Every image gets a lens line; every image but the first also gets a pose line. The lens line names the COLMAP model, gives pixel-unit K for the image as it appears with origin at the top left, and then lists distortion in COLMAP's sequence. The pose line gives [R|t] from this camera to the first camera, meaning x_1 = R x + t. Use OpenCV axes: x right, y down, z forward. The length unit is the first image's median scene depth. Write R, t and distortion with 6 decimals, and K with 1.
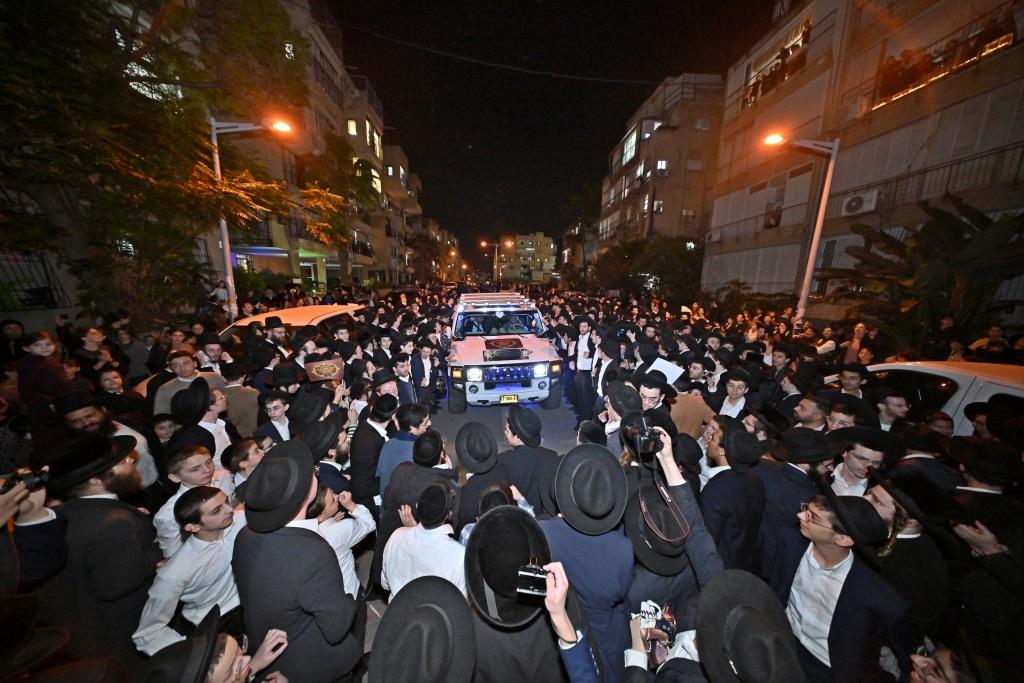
lens RADIAL K [[300.1, 0, 510.3], [0, 300.1, 341.3], [0, 0, 1]] dist [-0.001446, -0.000180]
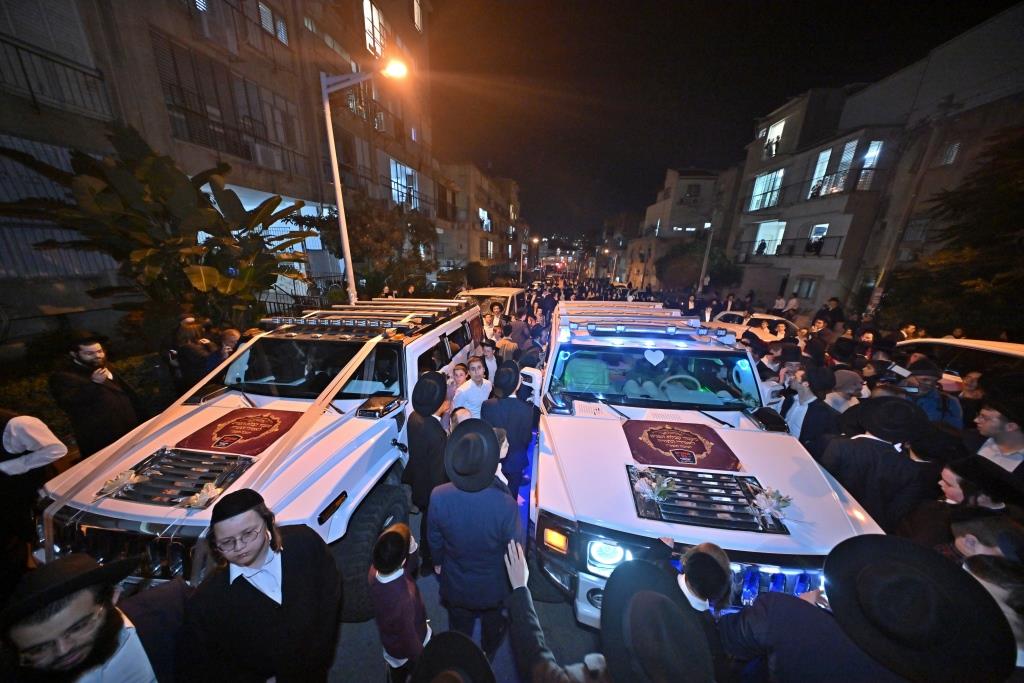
lens RADIAL K [[300.1, 0, 511.6], [0, 300.1, 334.1], [0, 0, 1]] dist [-0.001446, -0.000180]
pose [[0.963199, 0.074617, -0.258227, -0.041811], [-0.081110, 0.996599, -0.014568, -0.032962], [0.256261, 0.034977, 0.965975, 0.172845]]
